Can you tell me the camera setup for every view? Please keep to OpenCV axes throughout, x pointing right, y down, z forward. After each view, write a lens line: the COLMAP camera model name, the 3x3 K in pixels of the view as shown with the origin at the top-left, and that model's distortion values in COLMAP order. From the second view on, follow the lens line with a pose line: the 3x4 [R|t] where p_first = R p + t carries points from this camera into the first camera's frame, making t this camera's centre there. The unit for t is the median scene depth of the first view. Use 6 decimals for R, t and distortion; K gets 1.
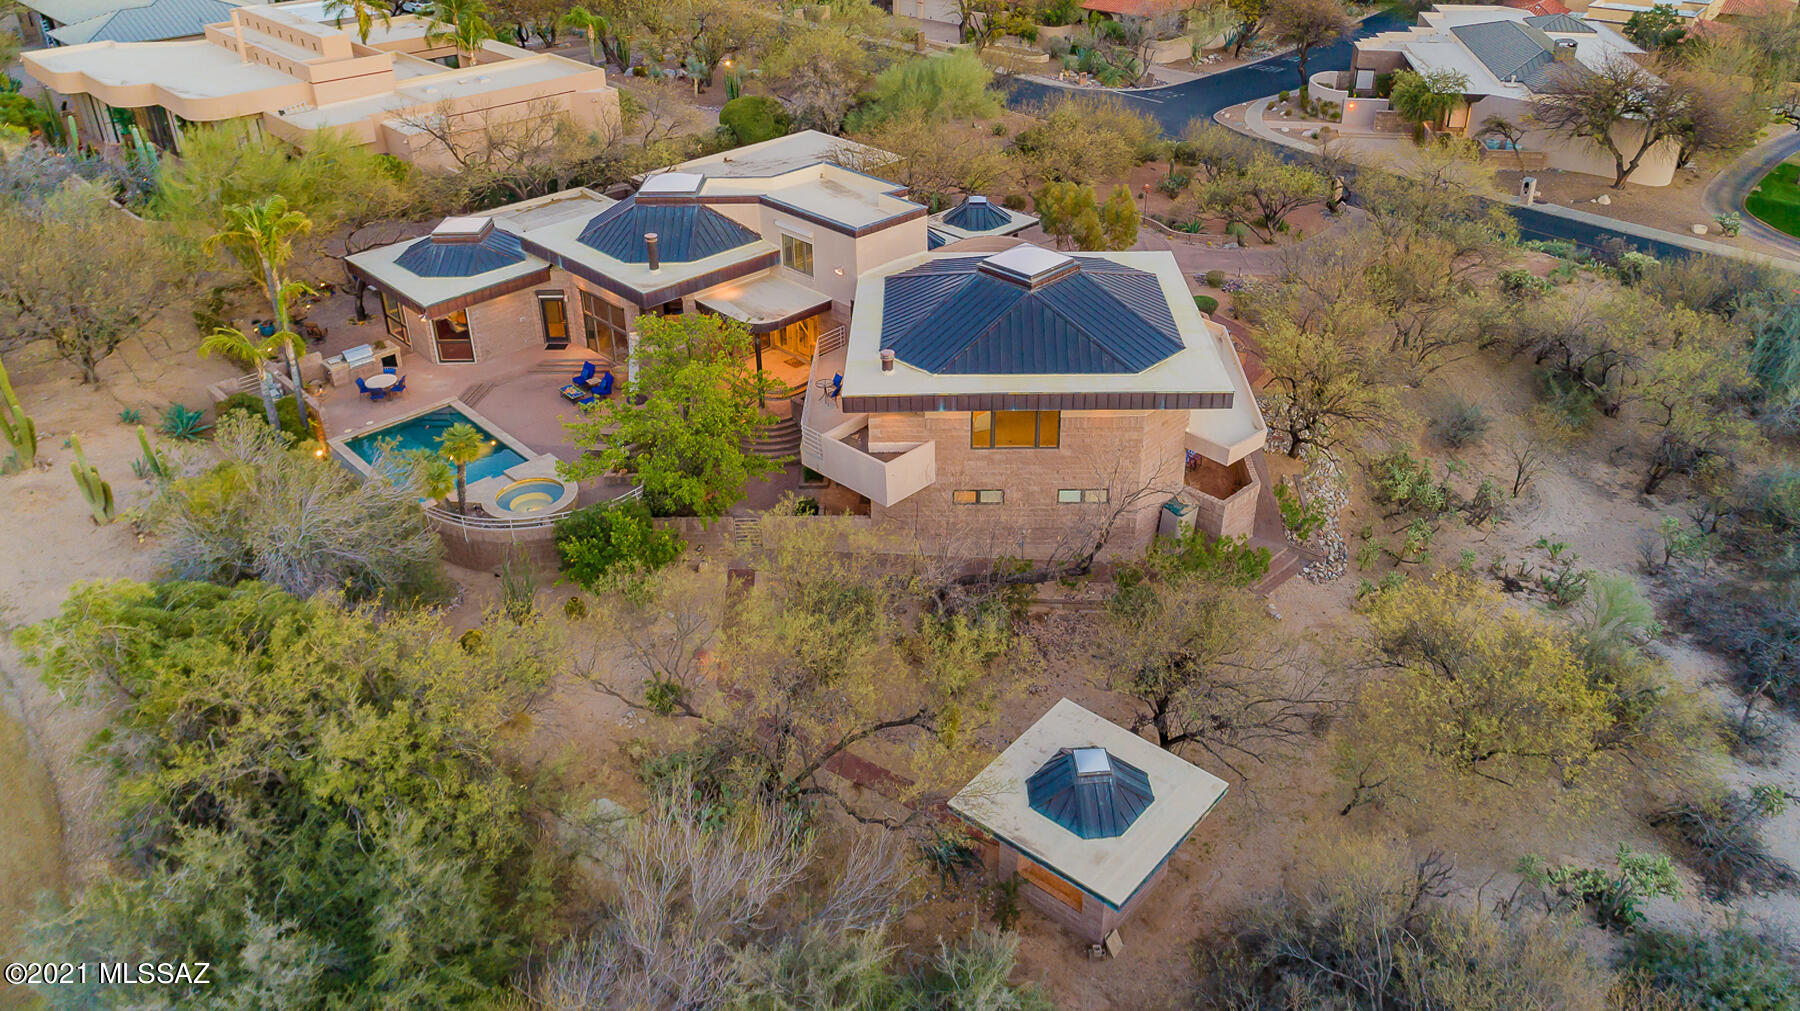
lens RADIAL K [[1247.1, 0, 900.0], [0, 1247.1, 505.5], [0, 0, 1]] dist [0.001552, 0.000226]
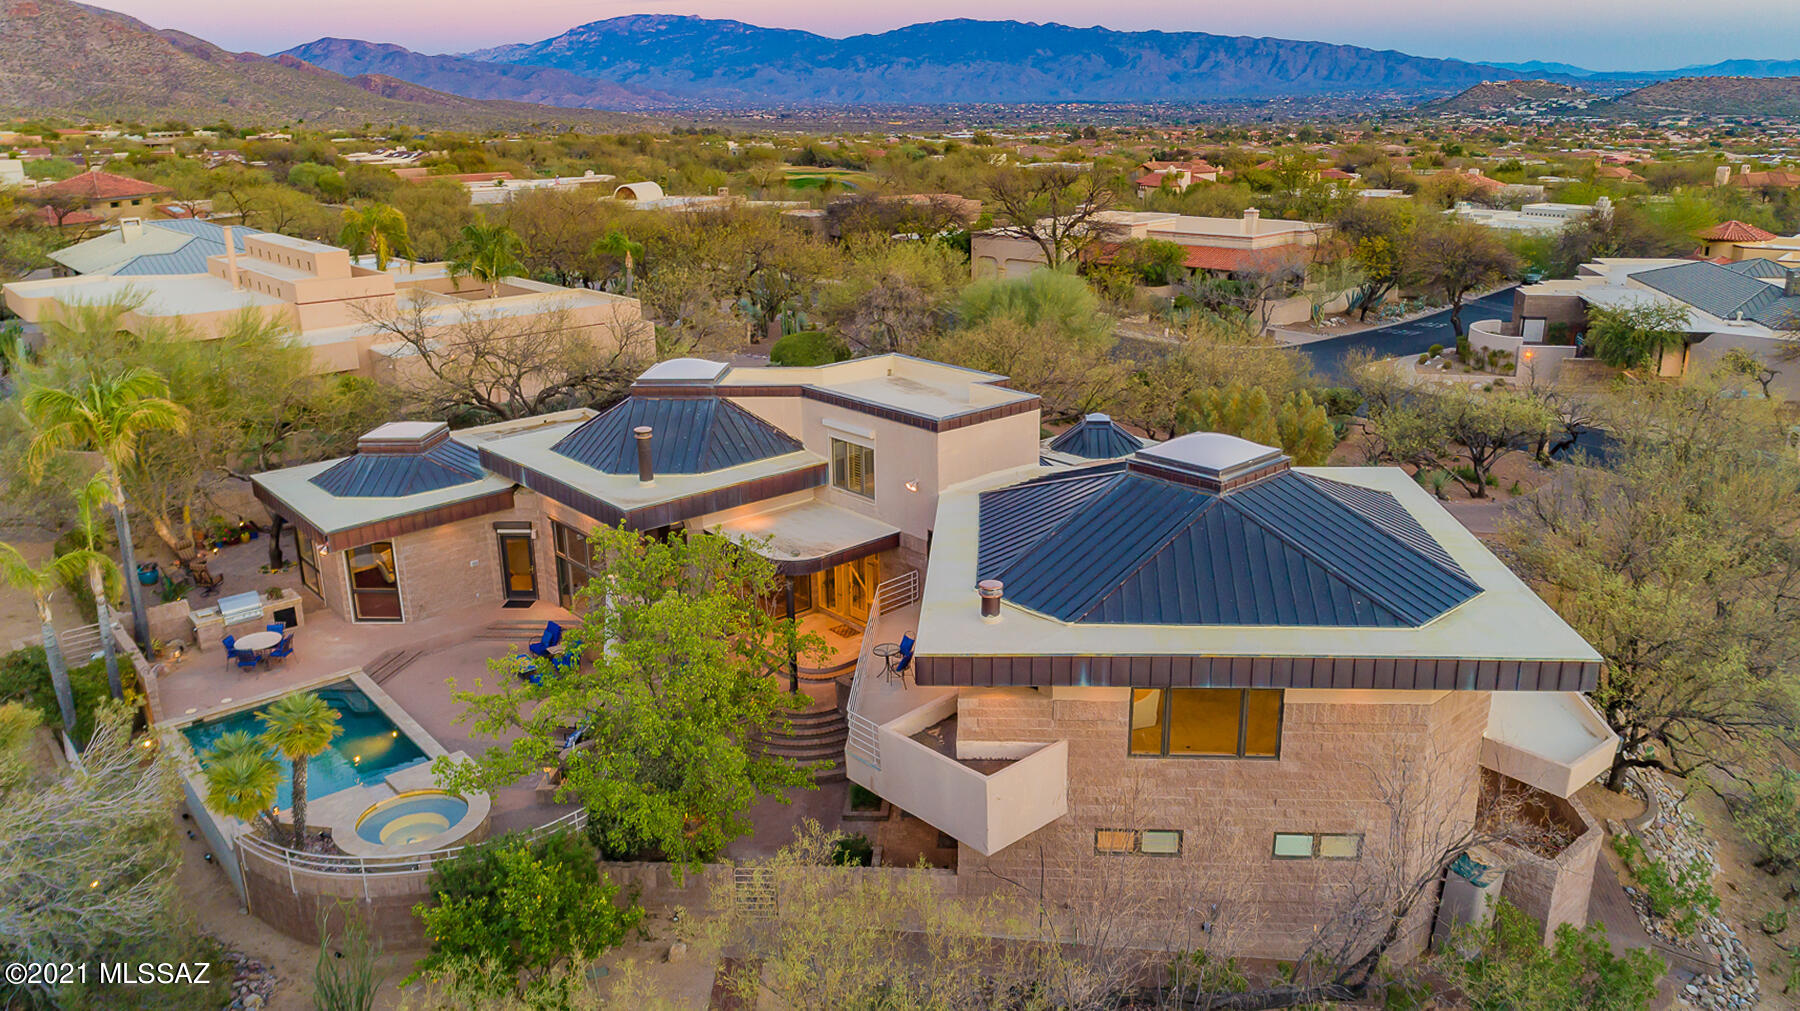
lens RADIAL K [[1255.8, 0, 868.9], [0, 1255.8, 386.4], [0, 0, 1]] dist [-0.006669, 0.002817]
pose [[0.996964, 0.001949, -0.077842, -0.018670], [-0.028693, 0.938536, -0.343988, -0.001275], [0.072387, 0.345177, 0.935742, 0.332831]]
